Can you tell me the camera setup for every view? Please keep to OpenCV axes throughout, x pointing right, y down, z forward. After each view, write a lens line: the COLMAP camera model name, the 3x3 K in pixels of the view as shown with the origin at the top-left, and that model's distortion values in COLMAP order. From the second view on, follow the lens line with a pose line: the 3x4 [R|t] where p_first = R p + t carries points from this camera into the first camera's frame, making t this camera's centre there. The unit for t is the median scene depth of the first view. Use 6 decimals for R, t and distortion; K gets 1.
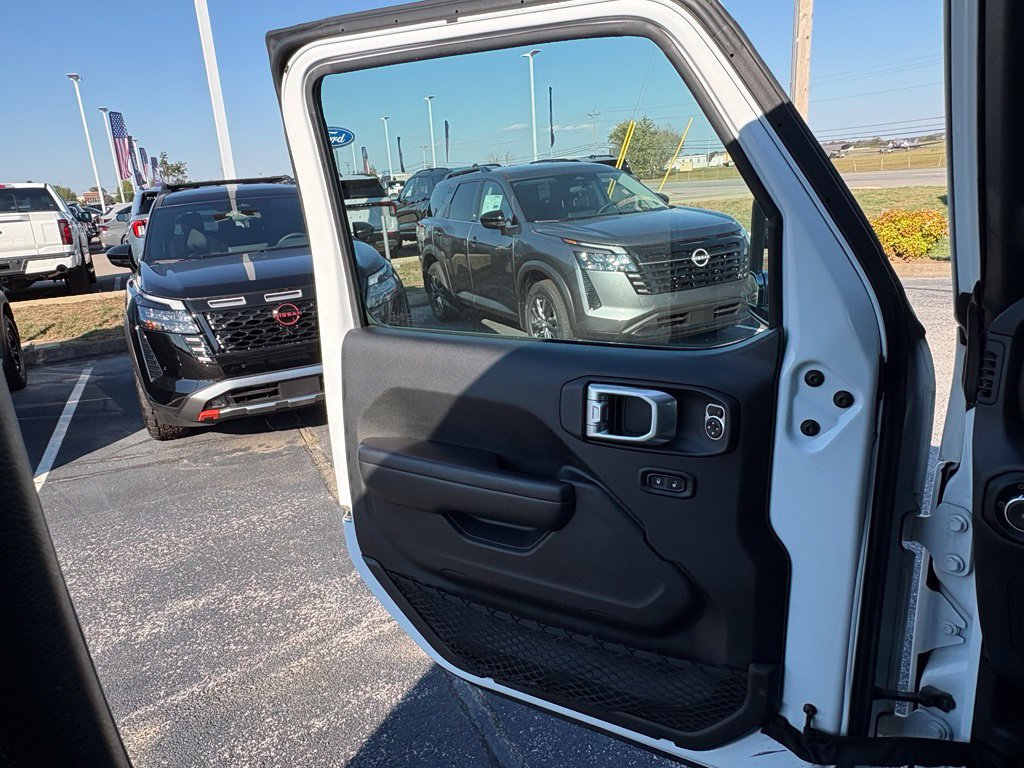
lens RADIAL K [[707.7, 0, 505.9], [0, 707.7, 383.0], [0, 0, 1]] dist [-0.000089, -0.001099]
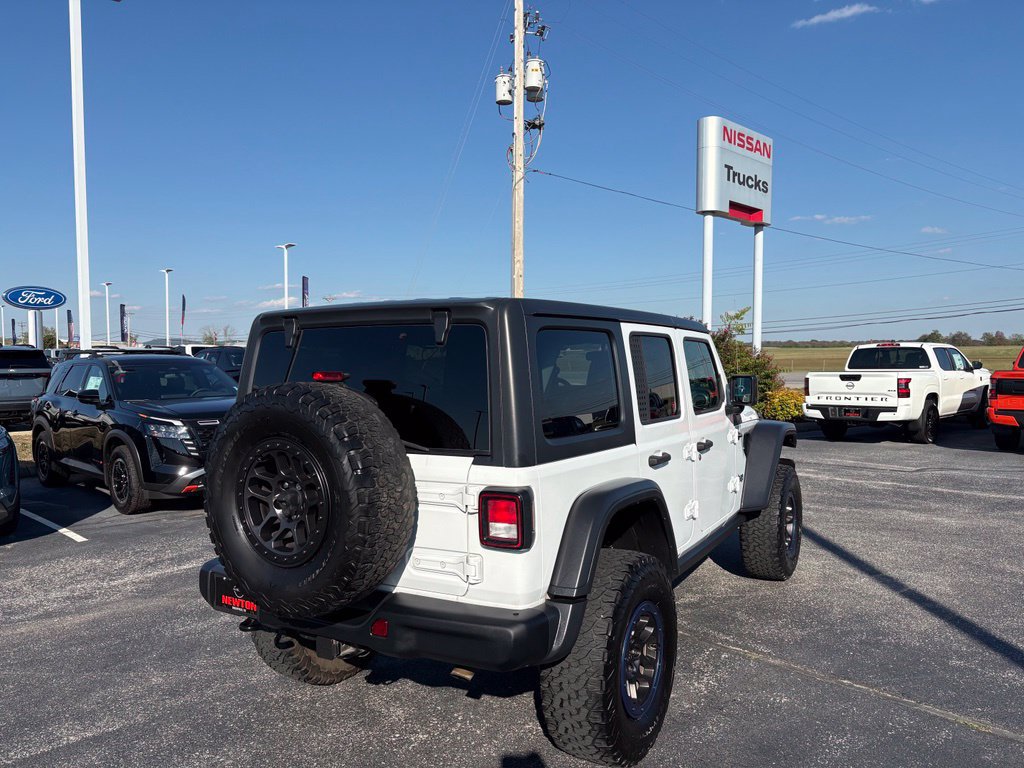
lens RADIAL K [[775.4, 0, 516.6], [0, 775.4, 383.7], [0, 0, 1]] dist [0.028911, -0.007936]
pose [[0.931481, 0.053537, 0.359829, -0.279609], [0.039006, 0.968712, -0.245104, 0.213113], [-0.361692, 0.242345, 0.900249, -0.743424]]
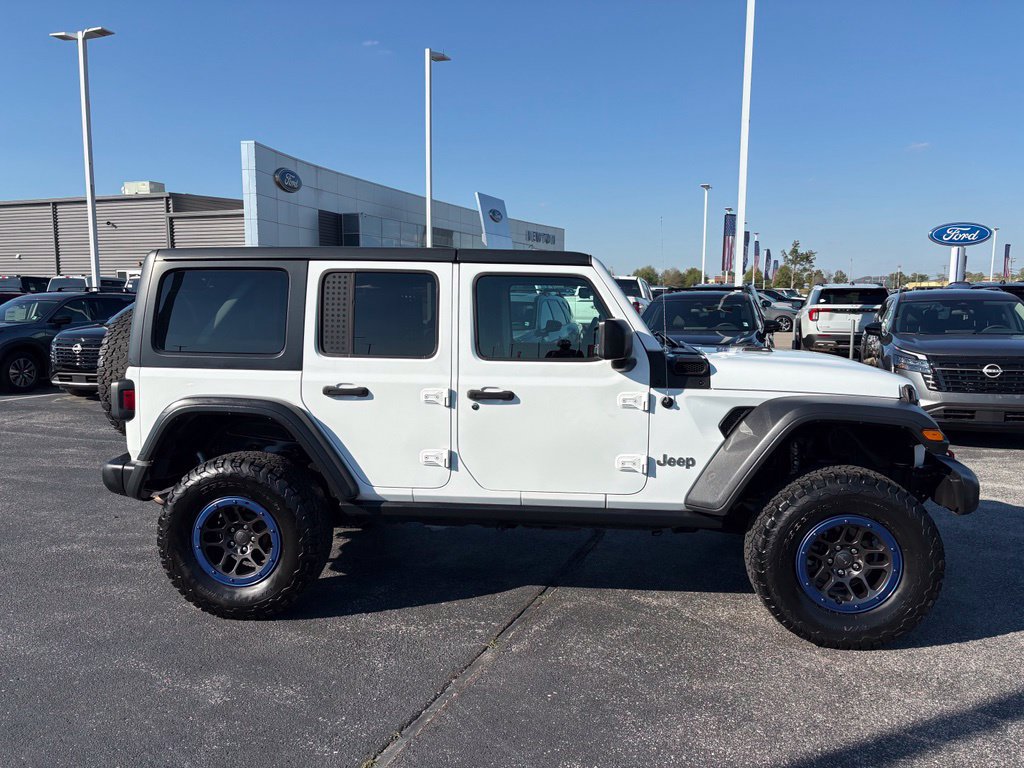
lens RADIAL K [[778.6, 0, 510.7], [0, 778.6, 392.1], [0, 0, 1]] dist [0.039899, -0.029724]
pose [[0.707235, 0.160302, -0.688565, 0.608191], [-0.244019, 0.969450, -0.024943, 0.105868], [0.663531, 0.185663, 0.724745, -0.590051]]
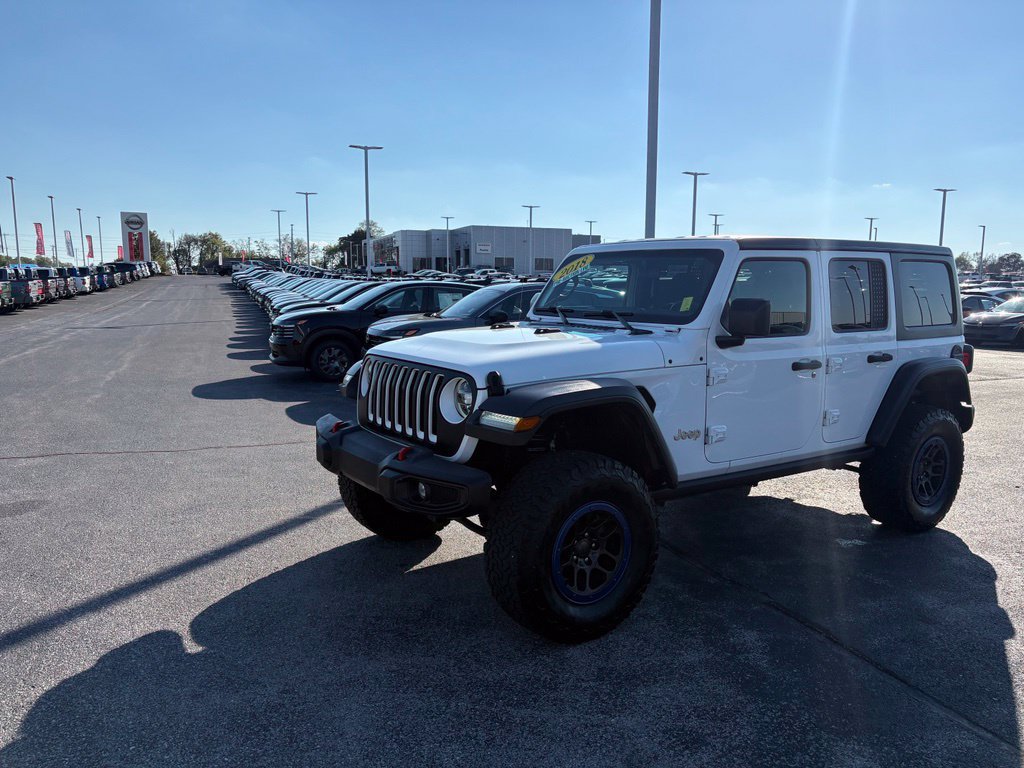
lens RADIAL K [[773.3, 0, 509.9], [0, 773.3, 384.7], [0, 0, 1]] dist [0.036399, -0.024757]
pose [[-0.996181, 0.054585, 0.068150, 0.213012], [0.076918, 0.917990, 0.389074, -0.242080], [-0.041323, 0.392830, -0.918682, 0.779221]]
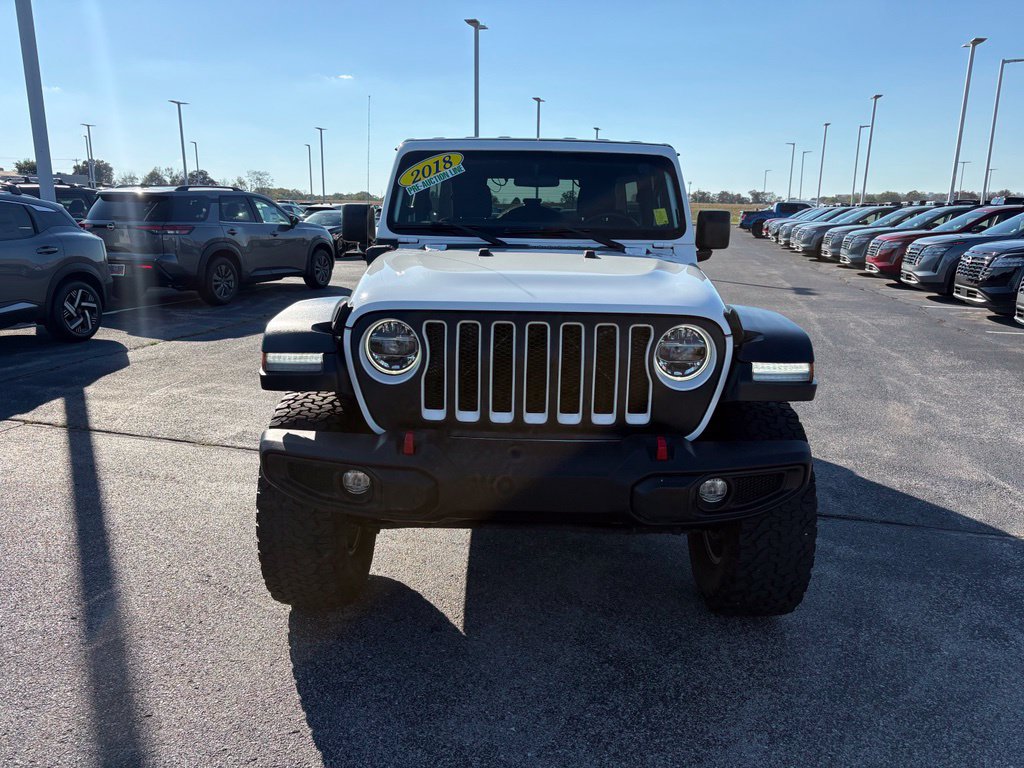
lens RADIAL K [[778.6, 0, 510.7], [0, 778.6, 392.1], [0, 0, 1]] dist [0.039899, -0.029724]
pose [[-0.634052, 0.239446, -0.735285, 0.669063], [-0.178100, 0.880072, 0.440175, -0.157375], [0.752501, 0.410048, -0.515366, 0.397929]]
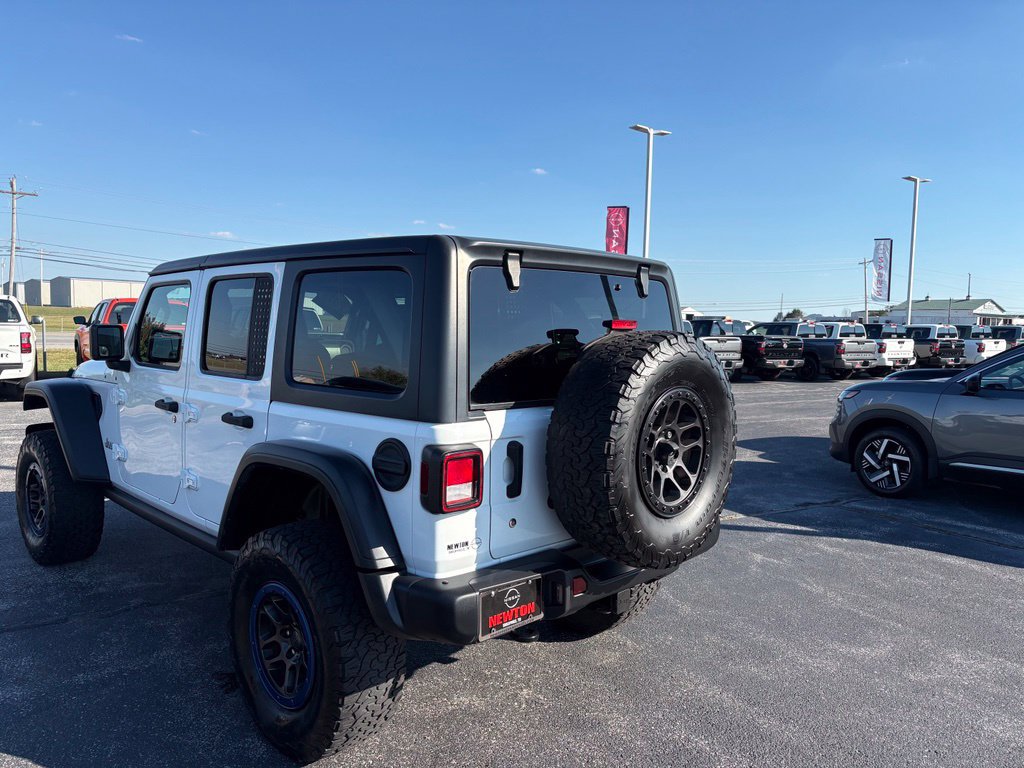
lens RADIAL K [[773.3, 0, 509.9], [0, 773.3, 384.7], [0, 0, 1]] dist [0.036399, -0.024757]
pose [[-0.128721, -0.008499, 0.991644, -0.679933], [0.255429, 0.965940, 0.041434, 0.079865], [-0.958221, 0.258628, -0.122166, -0.113901]]
